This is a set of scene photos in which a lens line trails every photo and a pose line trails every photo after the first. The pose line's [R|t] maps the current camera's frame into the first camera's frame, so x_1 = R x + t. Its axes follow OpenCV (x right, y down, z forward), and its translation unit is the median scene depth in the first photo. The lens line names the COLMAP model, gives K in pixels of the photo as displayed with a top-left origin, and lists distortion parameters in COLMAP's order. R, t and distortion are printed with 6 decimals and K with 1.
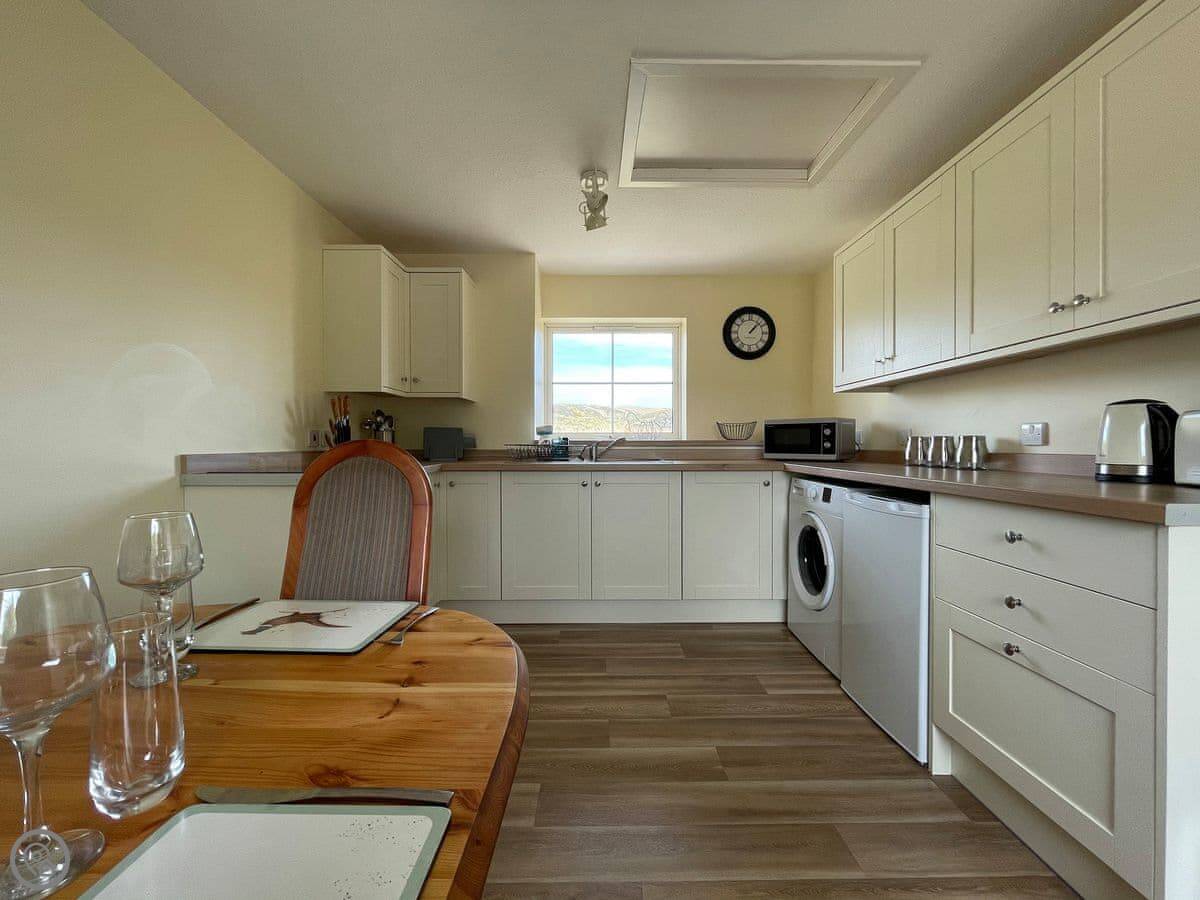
lens RADIAL K [[481.2, 0, 597.2], [0, 481.2, 448.7], [0, 0, 1]] dist [-0.000832, -0.000419]
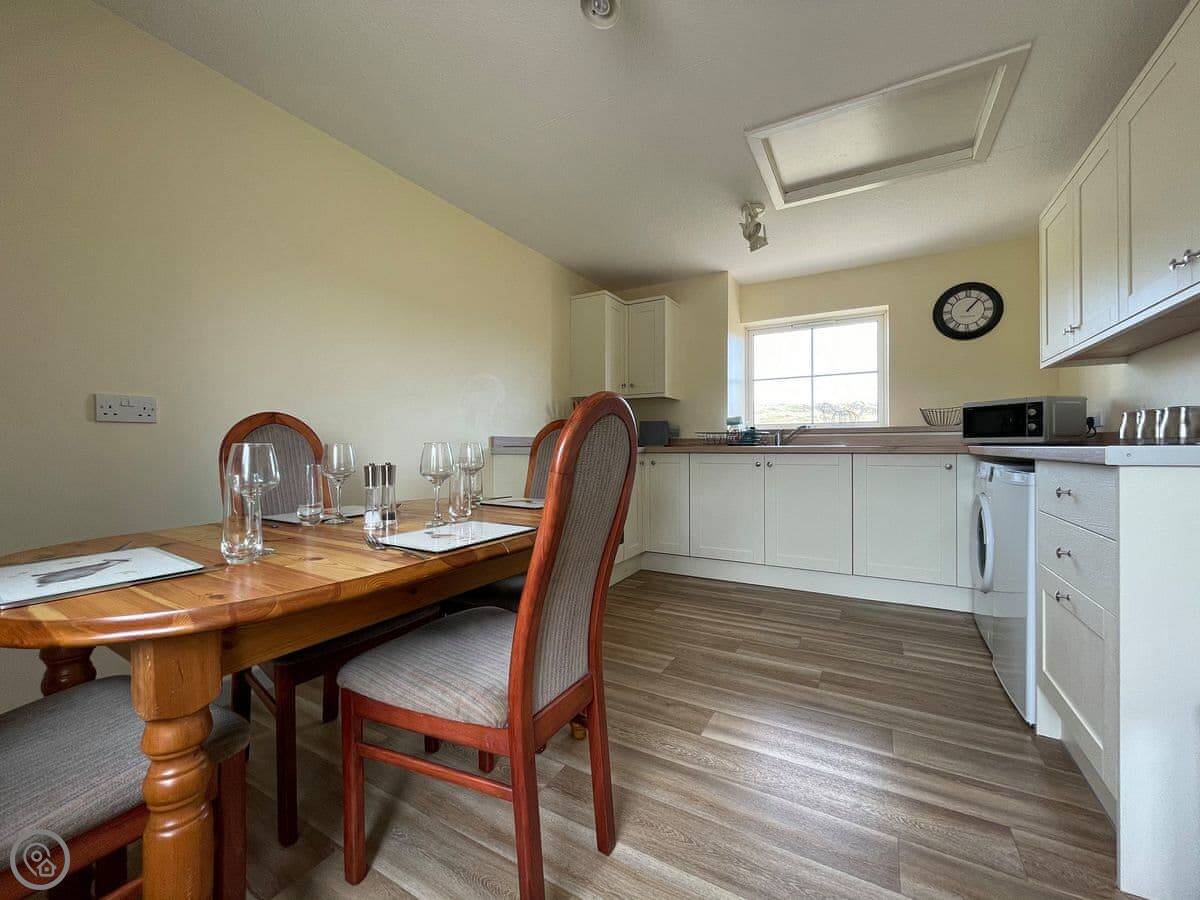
lens RADIAL K [[481.2, 0, 602.8], [0, 481.2, 448.1], [0, 0, 1]] dist [-0.000832, -0.000419]
pose [[0.867756, -0.000943, -0.496990, 0.225974], [-0.002544, 0.999977, -0.006340, 0.041708], [0.496984, 0.006766, 0.867733, -0.201552]]
